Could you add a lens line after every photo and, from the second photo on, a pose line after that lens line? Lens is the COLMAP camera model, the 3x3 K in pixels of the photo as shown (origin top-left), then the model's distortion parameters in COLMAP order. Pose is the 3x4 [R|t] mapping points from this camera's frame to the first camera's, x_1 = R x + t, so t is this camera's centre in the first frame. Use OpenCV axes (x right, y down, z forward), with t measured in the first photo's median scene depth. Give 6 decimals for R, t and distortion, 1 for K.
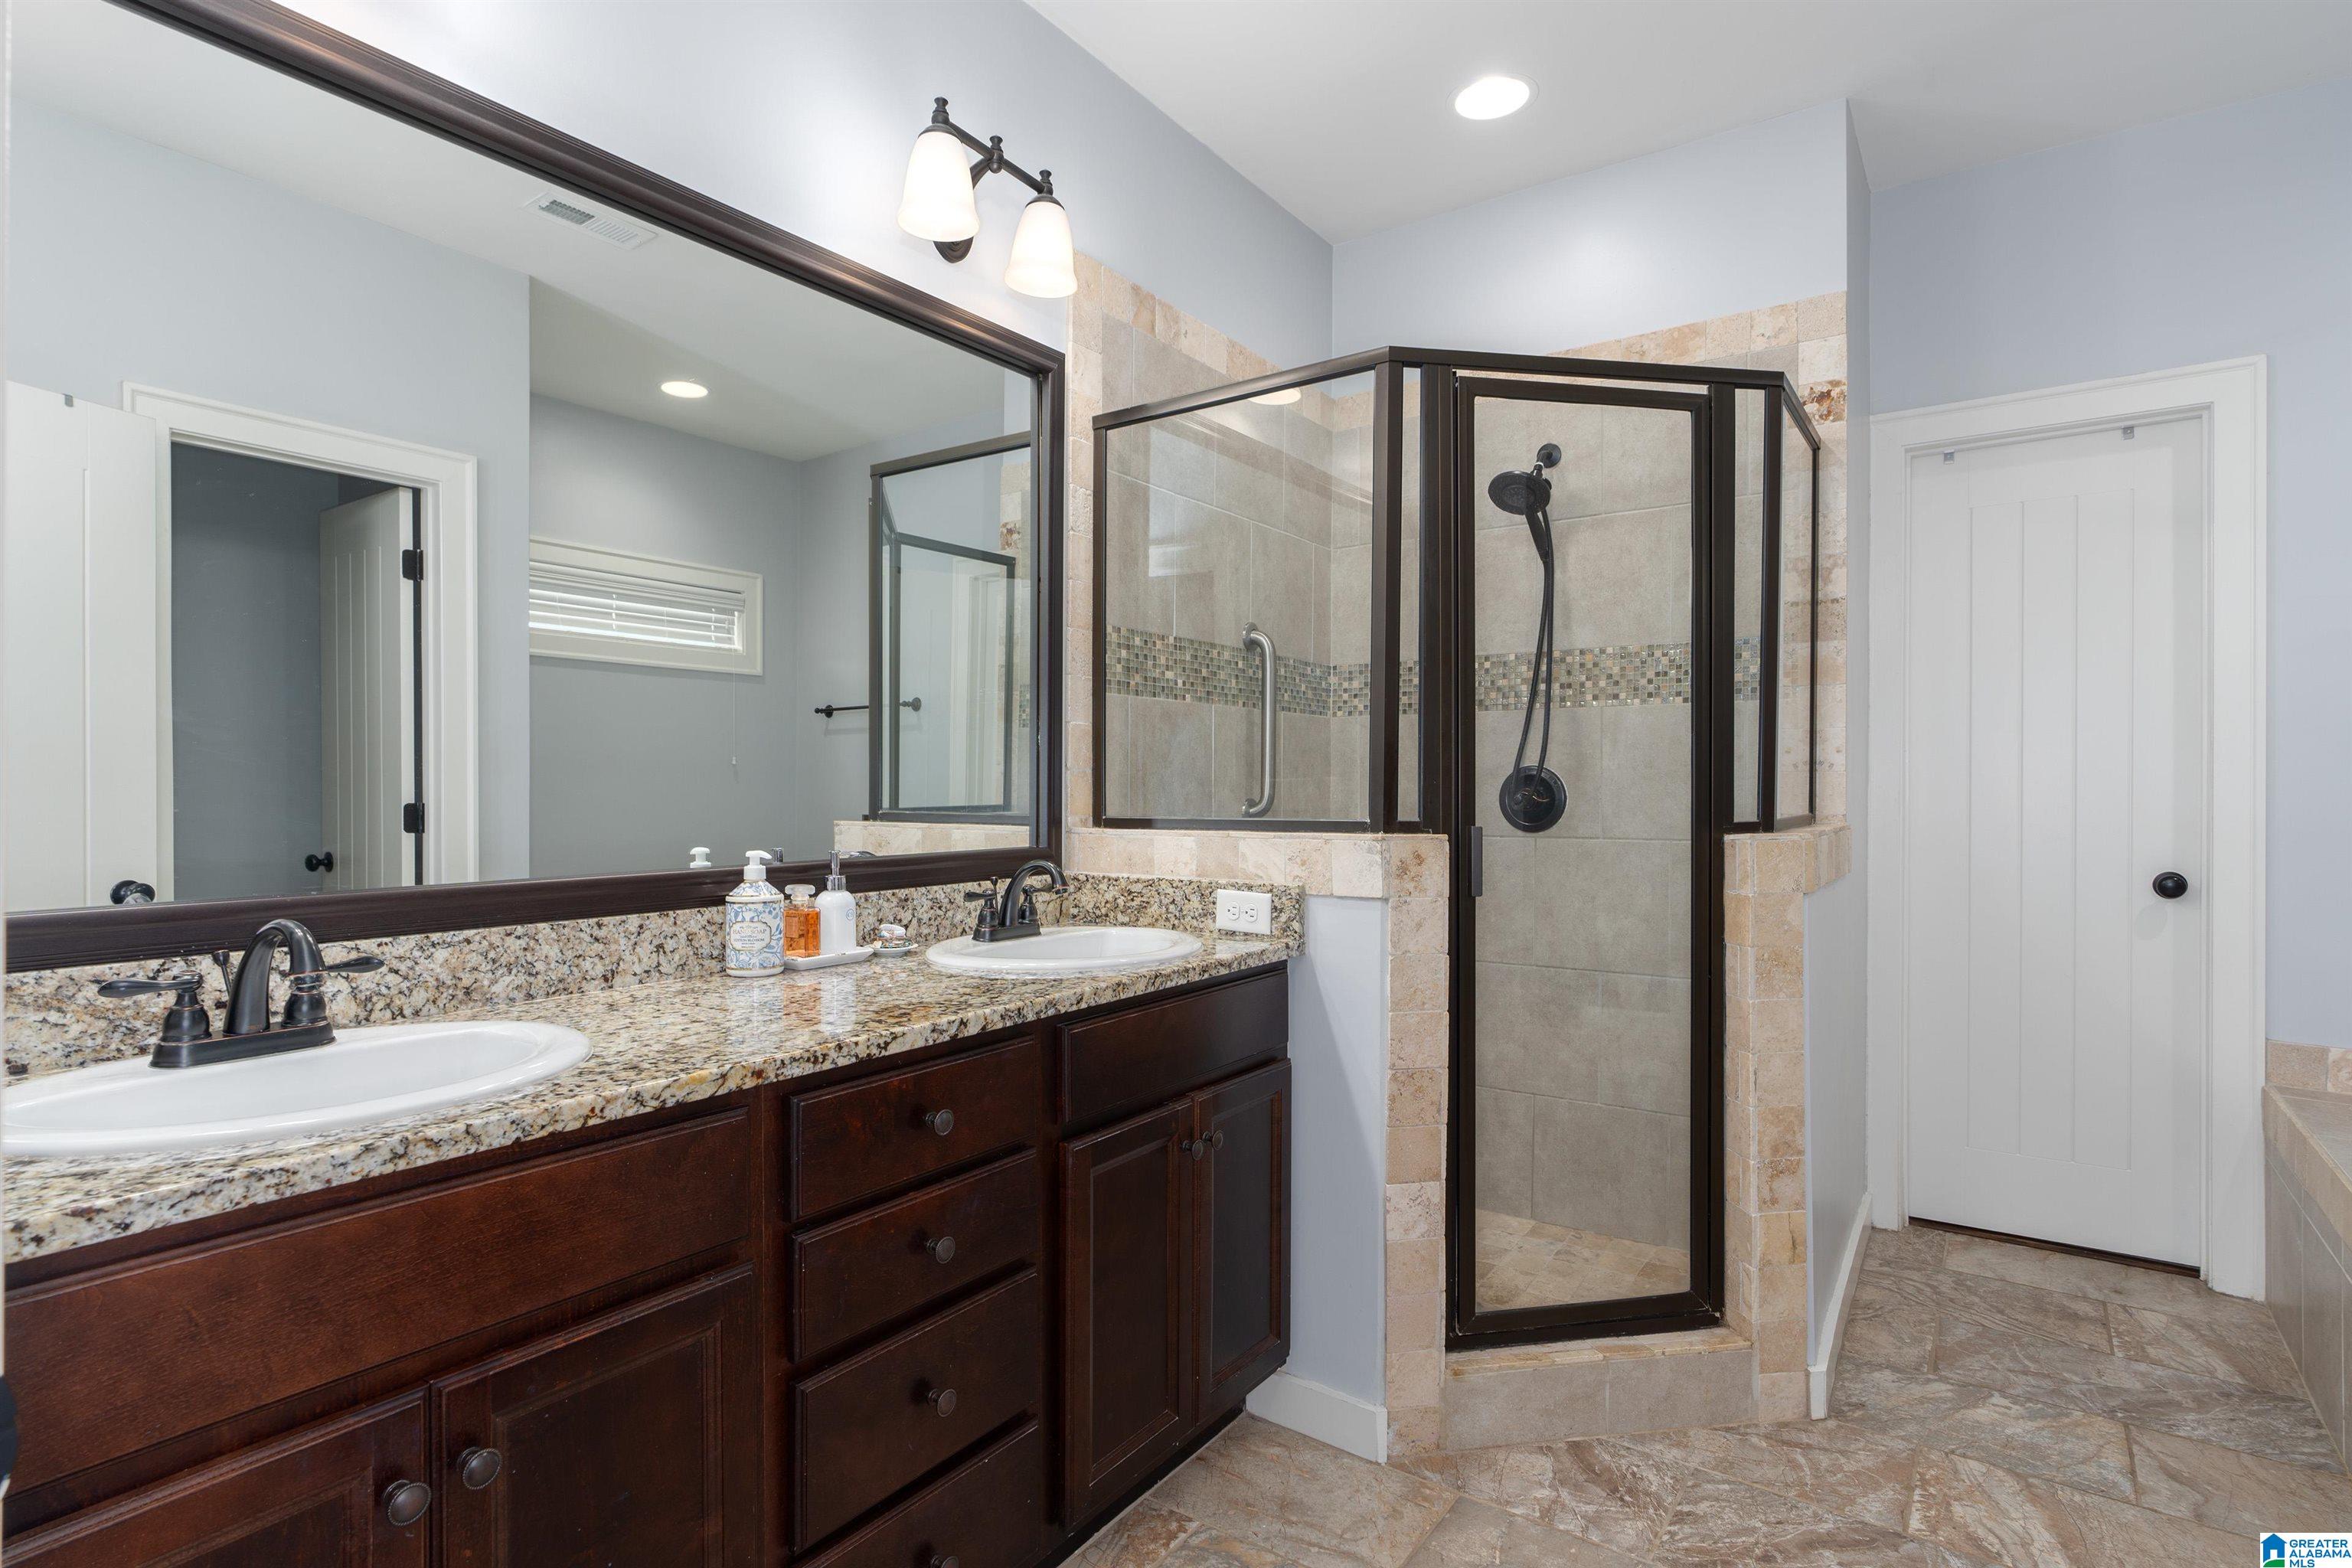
lens RADIAL K [[1187.6, 0, 1176.9], [0, 1187.6, 790.8], [0, 0, 1]] dist [-0.000350, -0.000068]
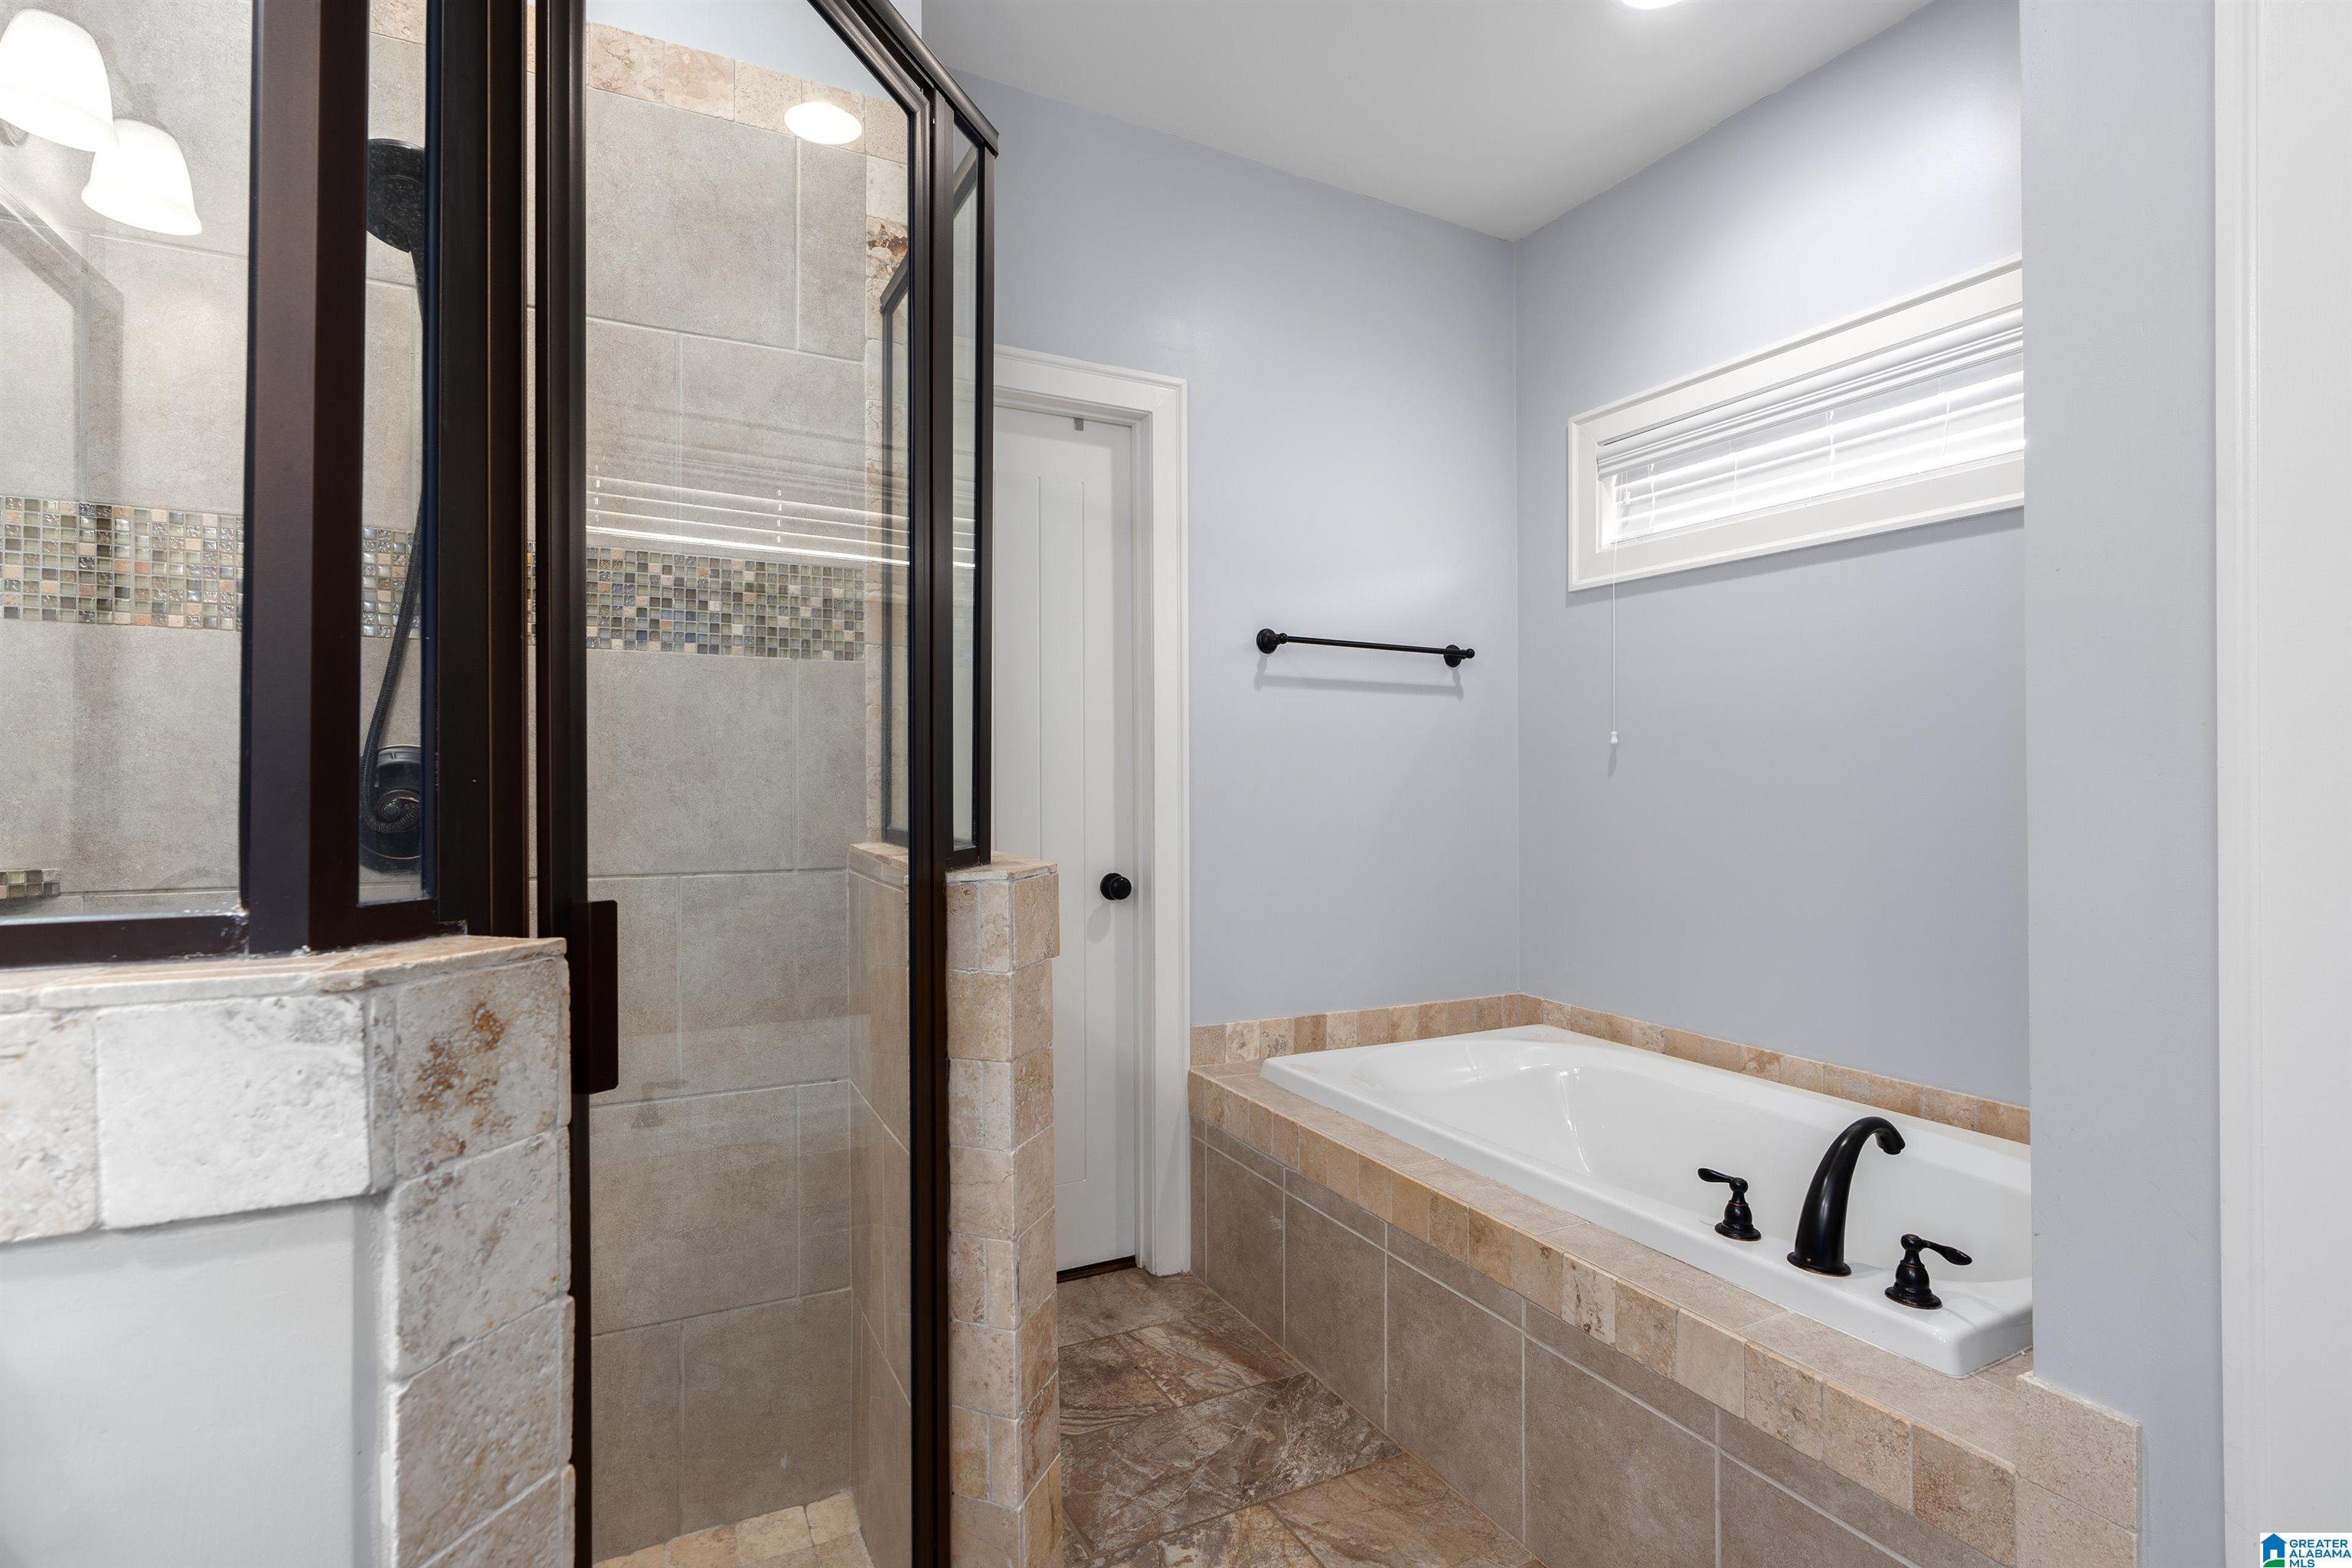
lens RADIAL K [[1121.2, 0, 1179.1], [0, 1121.2, 798.6], [0, 0, 1]] dist [-0.012312, 0.000502]
pose [[0.459538, -0.008157, 0.888121, 0.025625], [-0.000516, 0.999955, 0.009451, -0.004232], [-0.888158, -0.004801, 0.459513, 0.617848]]
